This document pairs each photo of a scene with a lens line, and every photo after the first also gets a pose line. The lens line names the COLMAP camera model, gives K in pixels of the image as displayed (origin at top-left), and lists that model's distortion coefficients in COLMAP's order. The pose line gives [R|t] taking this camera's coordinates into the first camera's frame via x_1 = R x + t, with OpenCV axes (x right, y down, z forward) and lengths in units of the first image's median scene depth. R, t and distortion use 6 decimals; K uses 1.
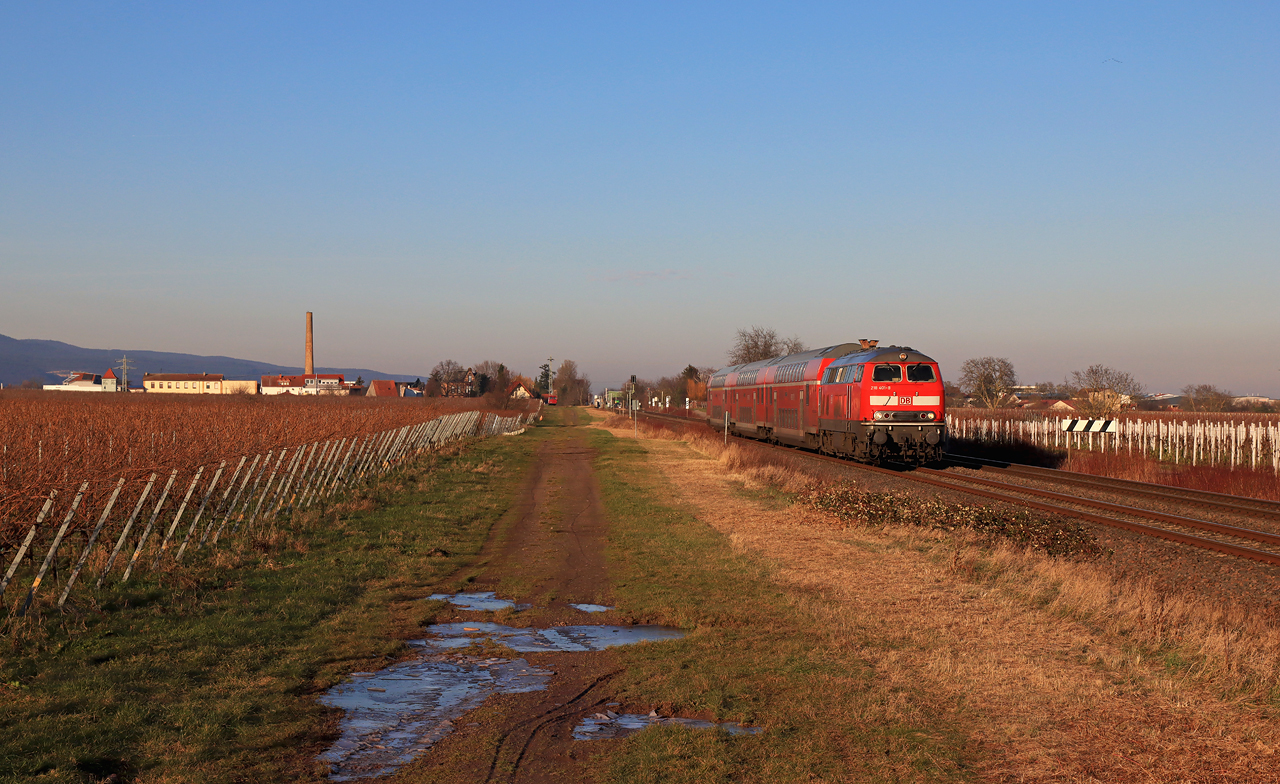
lens RADIAL K [[2784.4, 0, 639.7], [0, 2784.4, 387.7], [0, 0, 1]] dist [0.372682, 0.000000]
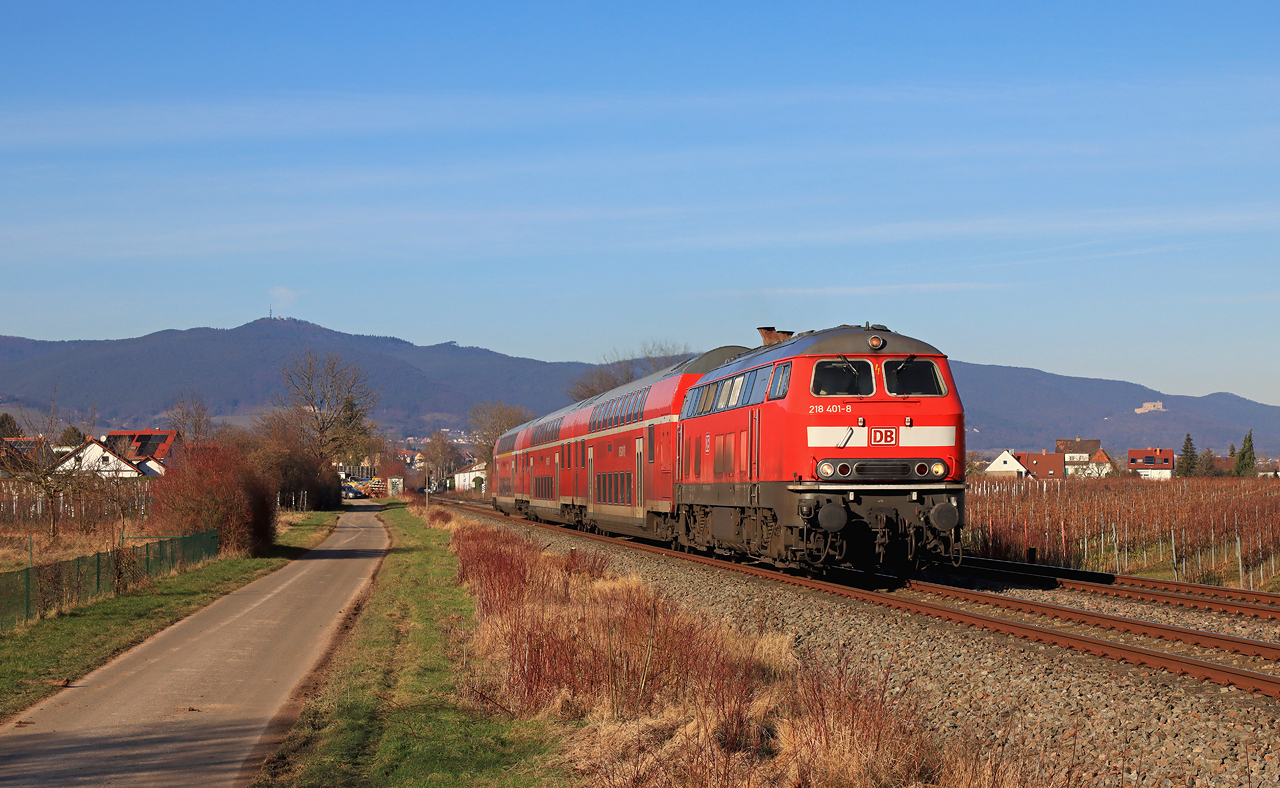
lens RADIAL K [[2488.0, 0, 640.4], [0, 2488.0, 395.4], [0, 0, 1]] dist [-0.017669, 0.000000]
pose [[0.997179, -0.005812, 0.074839, 0.024279], [0.008314, 0.999415, -0.033162, 0.011099], [-0.074603, 0.033691, 0.996644, 0.591432]]
